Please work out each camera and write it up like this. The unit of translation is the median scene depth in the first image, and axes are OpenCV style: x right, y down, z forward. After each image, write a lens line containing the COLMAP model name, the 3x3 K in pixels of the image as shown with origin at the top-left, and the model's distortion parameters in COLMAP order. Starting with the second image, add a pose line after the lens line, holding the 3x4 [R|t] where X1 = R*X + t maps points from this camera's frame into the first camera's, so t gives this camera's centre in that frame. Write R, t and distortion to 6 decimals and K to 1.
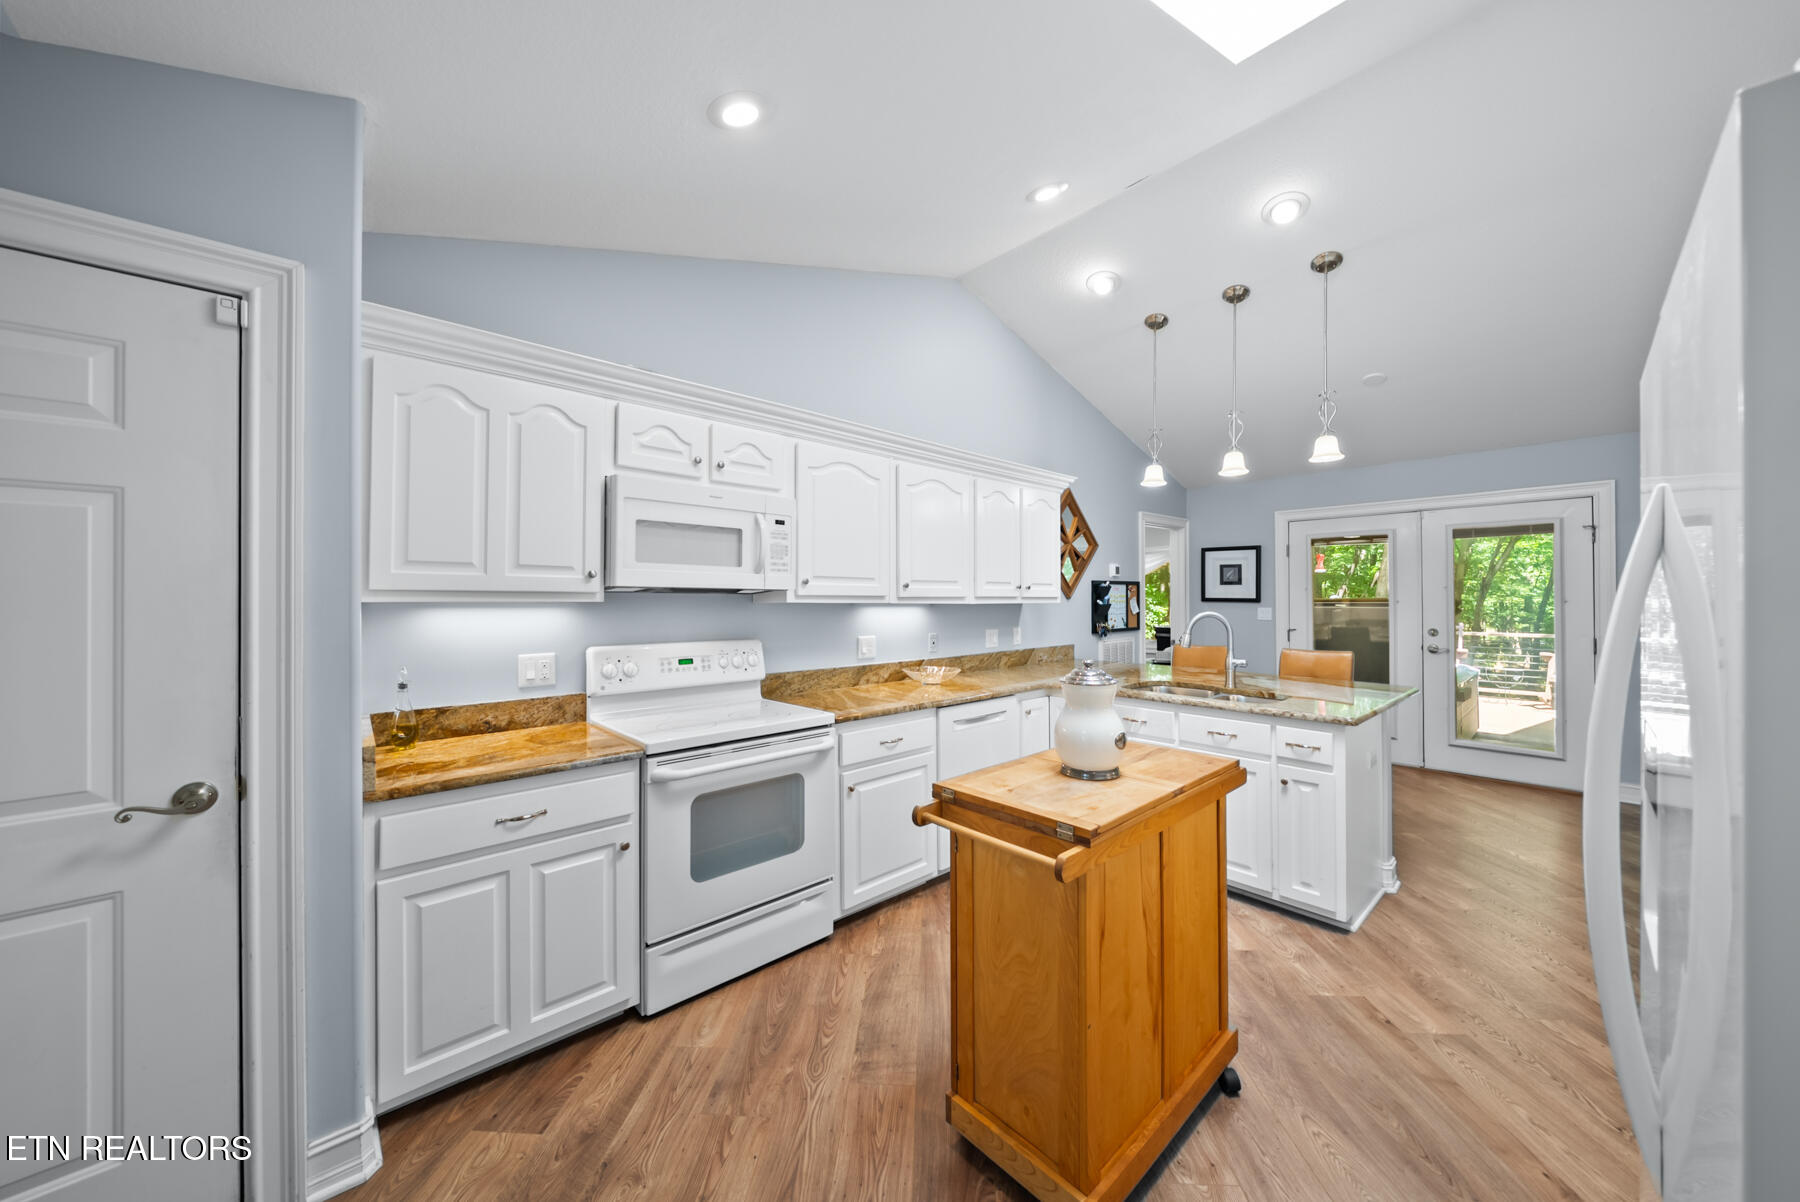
lens RADIAL K [[622.9, 0, 896.7], [0, 622.9, 596.8], [0, 0, 1]] dist [-0.006412, -0.000055]
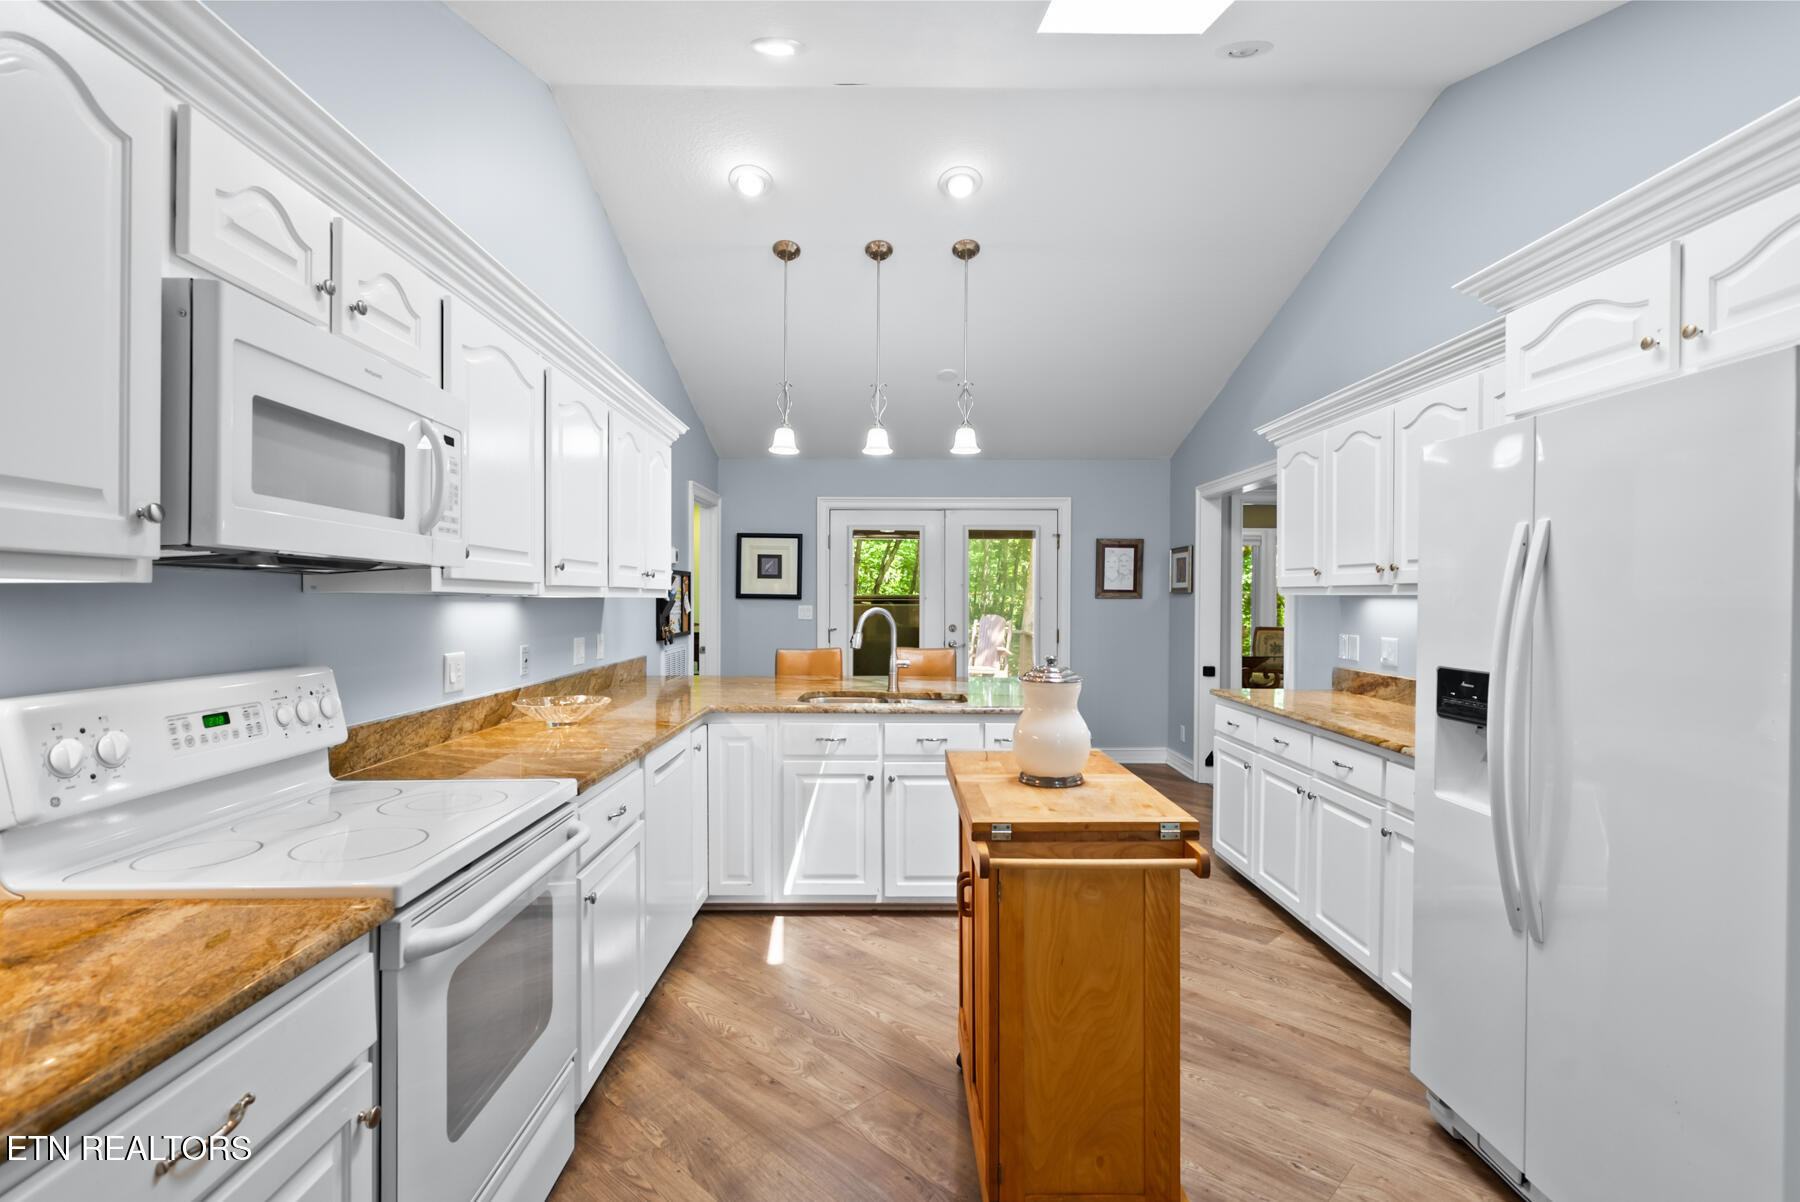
lens RADIAL K [[854.4, 0, 895.6], [0, 854.4, 608.3], [0, 0, 1]] dist [0.001190, 0.000044]
pose [[0.664567, -0.004923, 0.747212, -0.384865], [-0.006512, 0.999902, 0.012379, 0.010102], [-0.747200, -0.013092, 0.664470, 0.178365]]
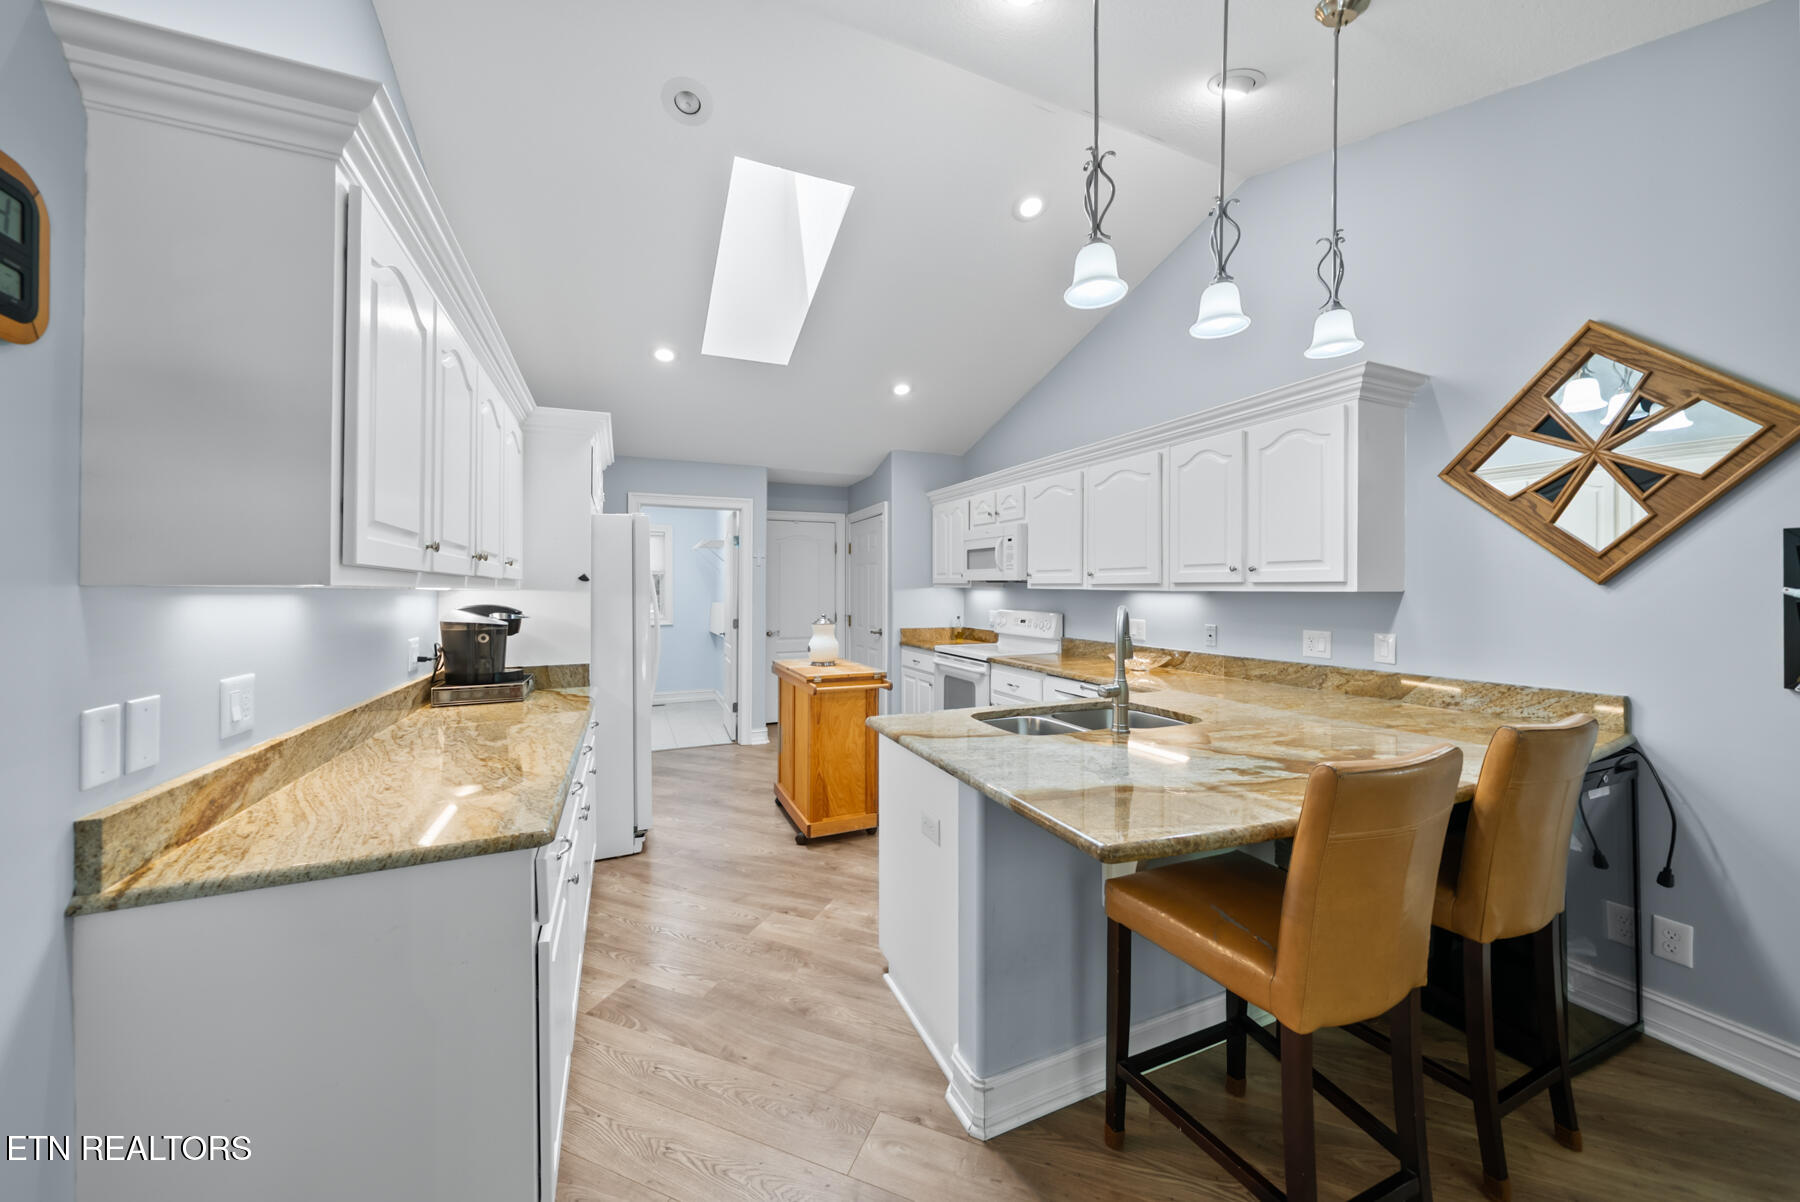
lens RADIAL K [[622.9, 0, 896.7], [0, 622.9, 596.8], [0, 0, 1]] dist [-0.006412, -0.000055]
pose [[-0.318959, 0.015511, -0.947641, 1.177612], [0.004931, 0.999880, 0.014706, 0.004927], [0.947756, 0.000018, -0.318997, 0.990168]]
